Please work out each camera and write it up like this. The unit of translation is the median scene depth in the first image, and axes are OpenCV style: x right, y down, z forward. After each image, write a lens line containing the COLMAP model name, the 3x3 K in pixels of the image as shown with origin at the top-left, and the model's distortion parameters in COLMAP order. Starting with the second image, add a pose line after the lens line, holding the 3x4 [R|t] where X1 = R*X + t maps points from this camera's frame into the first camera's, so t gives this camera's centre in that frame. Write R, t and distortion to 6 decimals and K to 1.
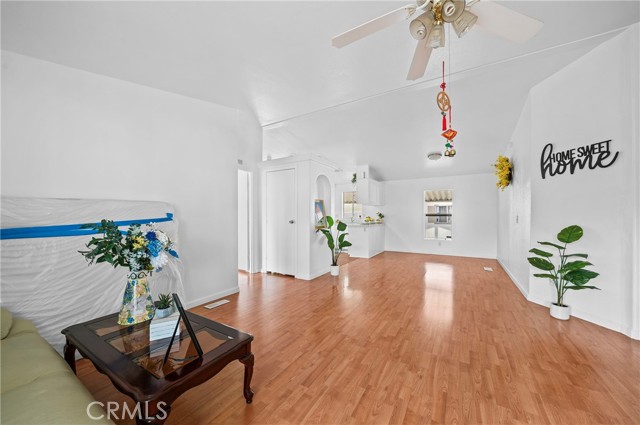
lens RADIAL K [[222.7, 0, 320.0], [0, 222.7, 212.5], [0, 0, 1]] dist [0.000472, 0.000074]
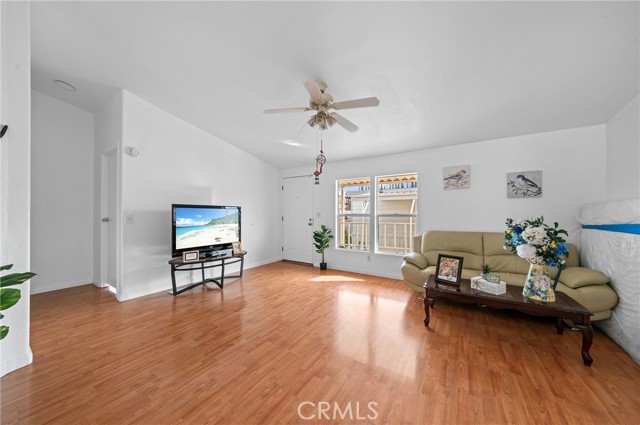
lens RADIAL K [[222.7, 0, 320.0], [0, 222.7, 212.5], [0, 0, 1]] dist [0.000472, 0.000074]
pose [[-1.000000, 0.000516, 0.000568, 0.419466], [0.000510, 0.999949, -0.010050, 0.015060], [-0.000573, -0.010050, -0.999949, 2.326832]]
